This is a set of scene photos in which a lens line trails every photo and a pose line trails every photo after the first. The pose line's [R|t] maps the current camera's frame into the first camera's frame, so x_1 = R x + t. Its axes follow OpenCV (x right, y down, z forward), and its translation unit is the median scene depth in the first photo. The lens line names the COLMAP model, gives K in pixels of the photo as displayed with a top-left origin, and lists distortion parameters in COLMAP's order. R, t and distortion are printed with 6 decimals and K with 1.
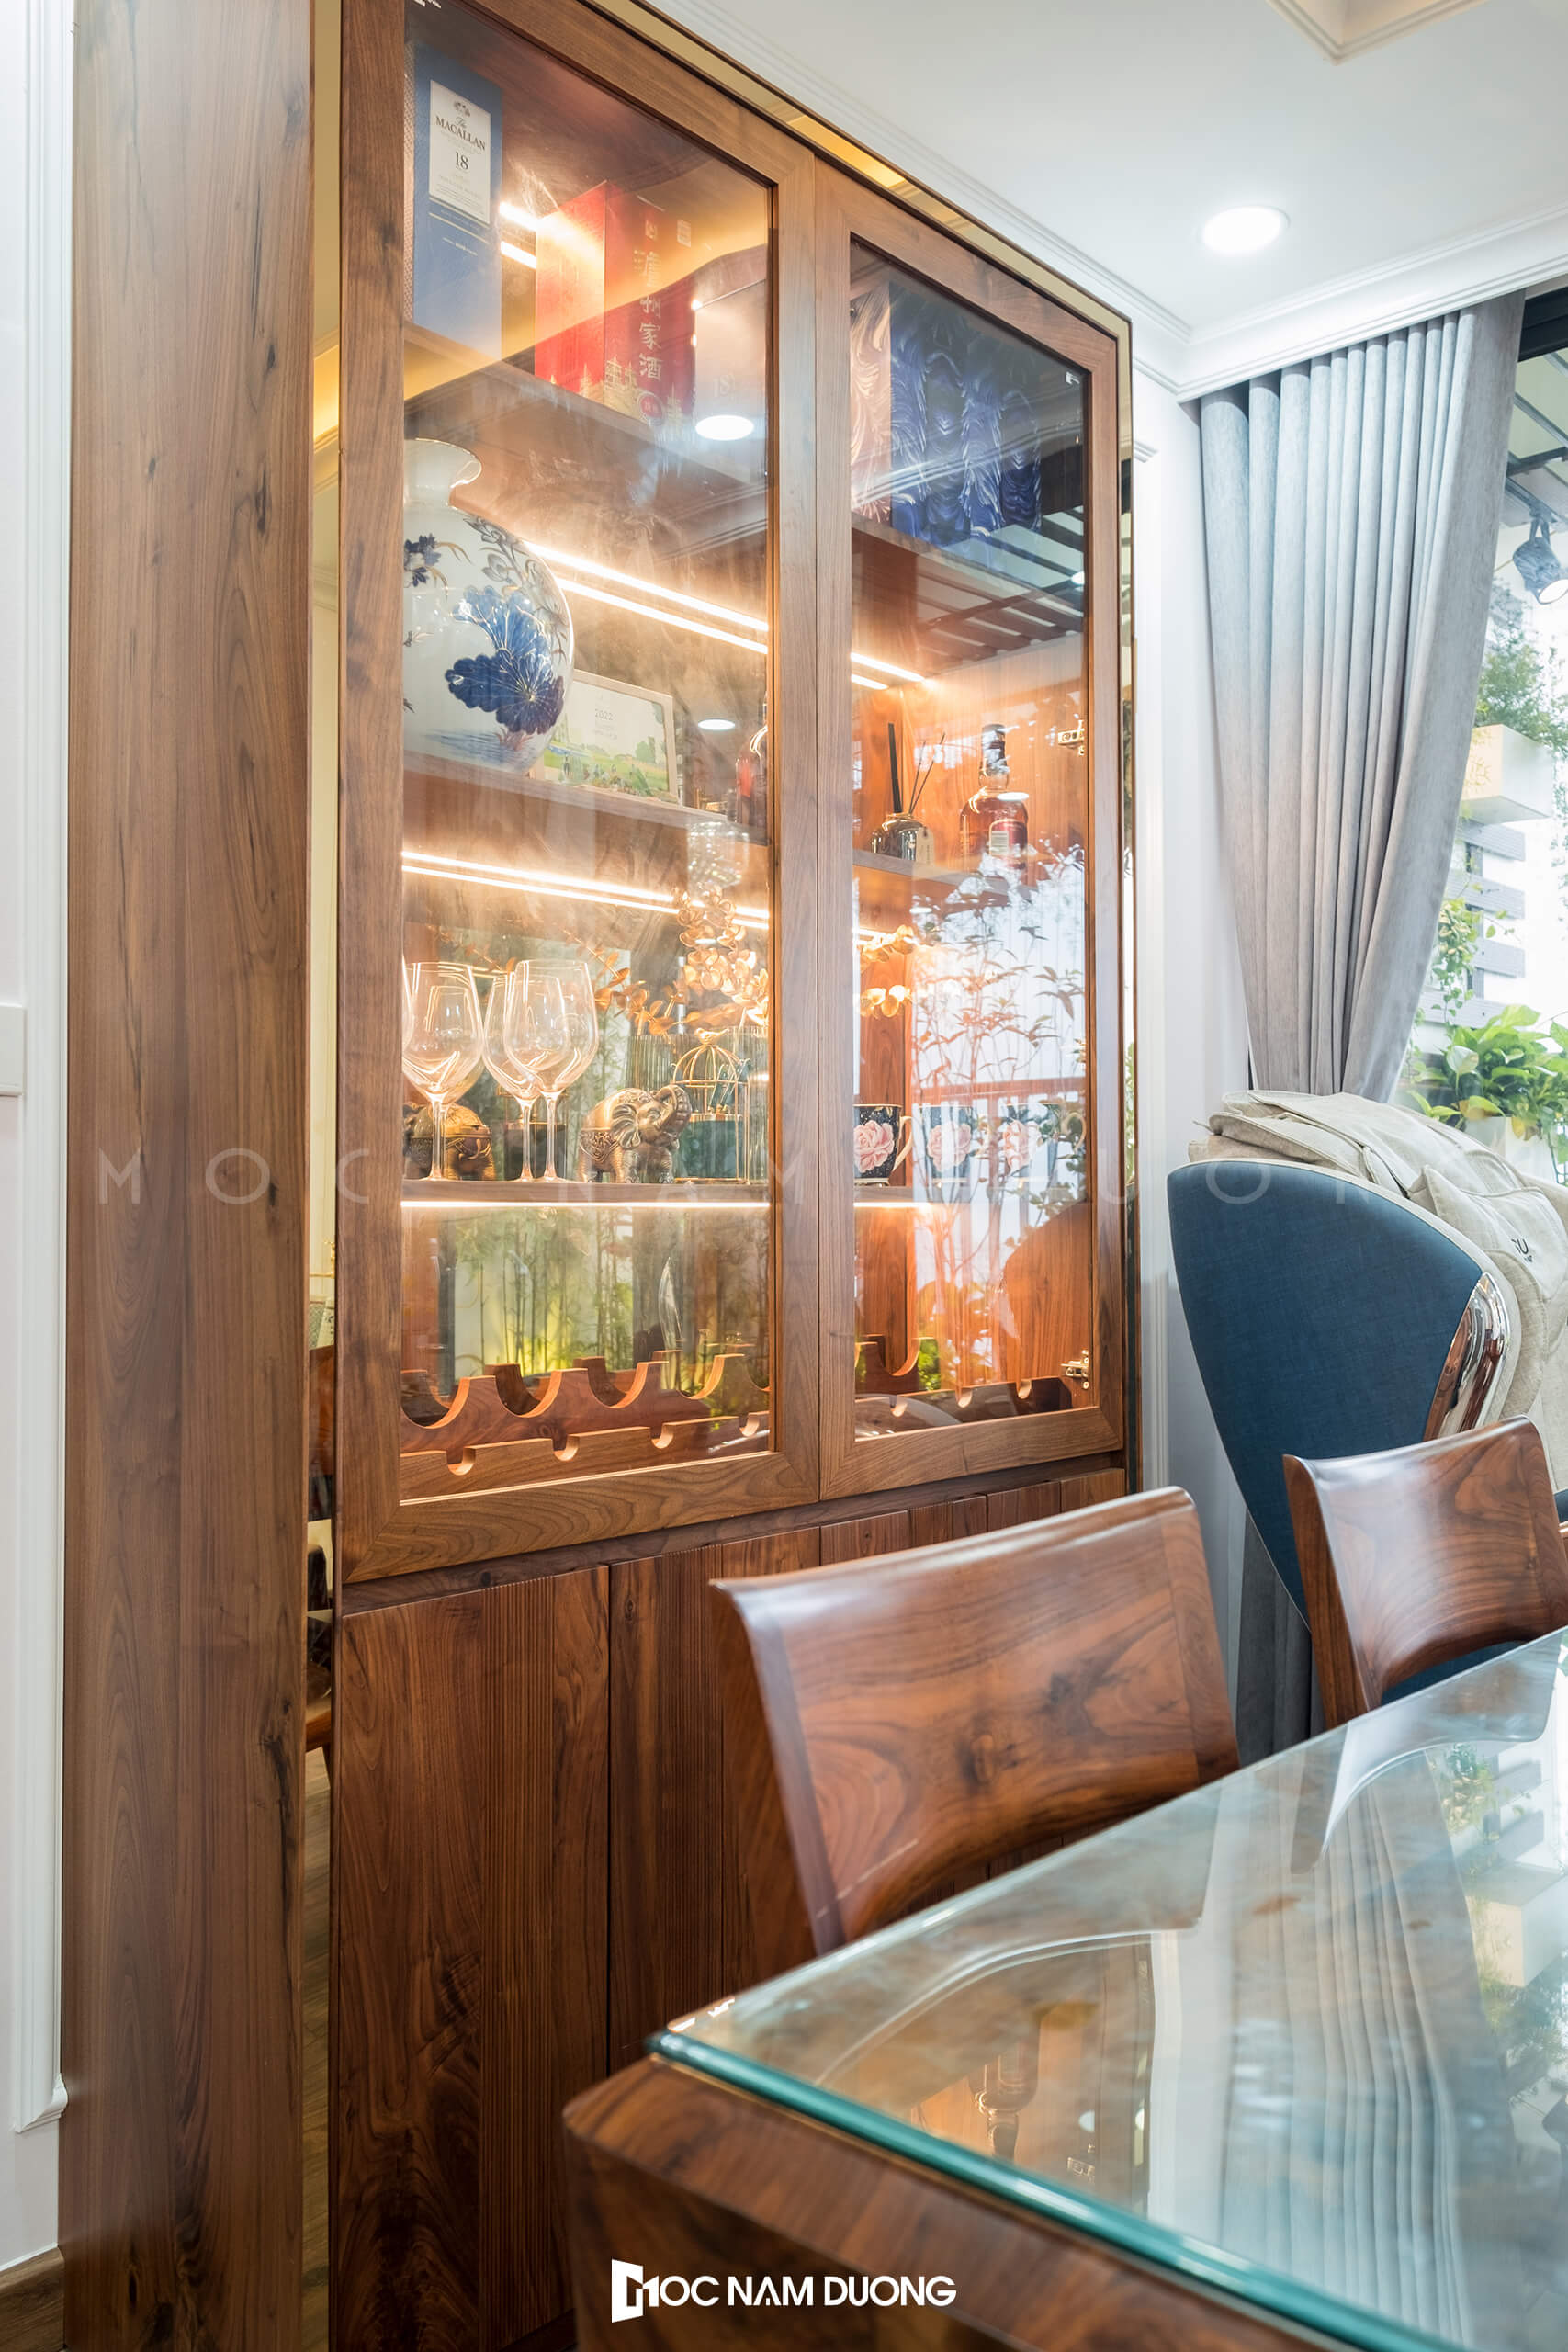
lens RADIAL K [[1891.2, 0, 782.0], [0, 1891.2, 1158.4], [0, 0, 1]] dist [-0.003966, 0.008969]
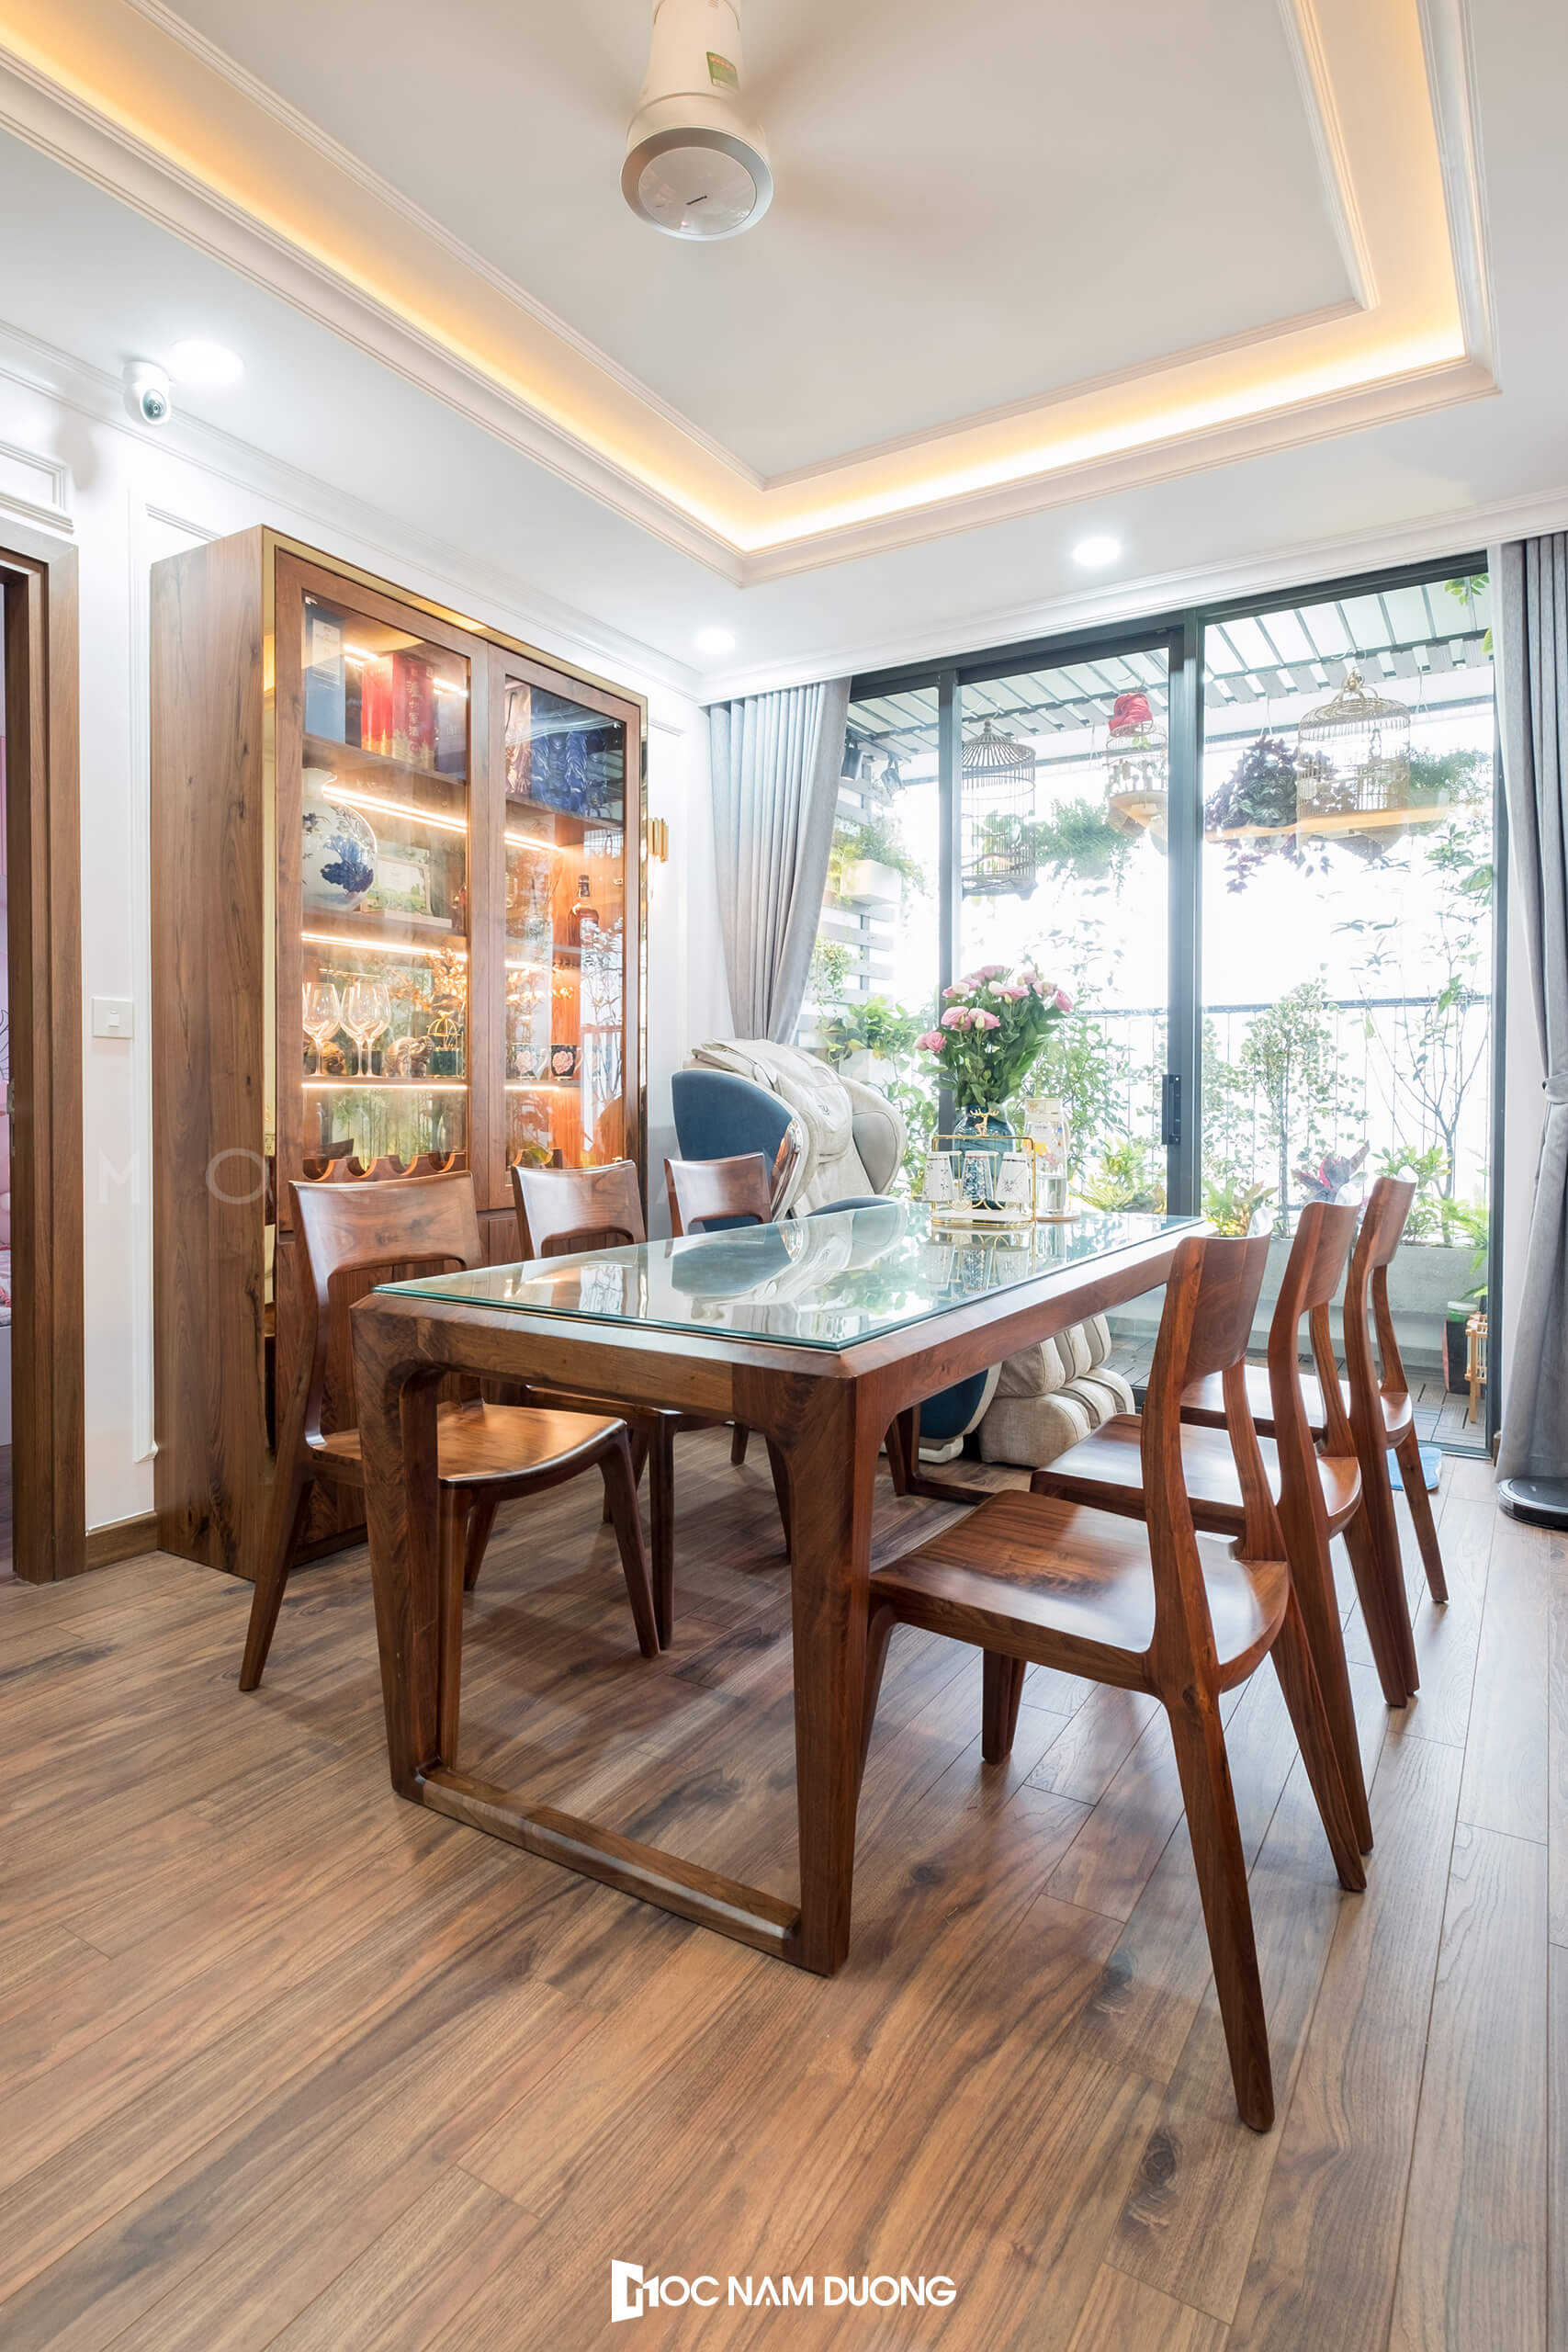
lens RADIAL K [[1217.1, 0, 851.5], [0, 1217.1, 1117.6], [0, 0, 1]] dist [0.000802, -0.000916]
pose [[0.974269, 0.003891, 0.225357, 0.117247], [-0.014401, 0.998883, 0.045012, -0.013014], [-0.224930, -0.047100, 0.973236, -0.599250]]
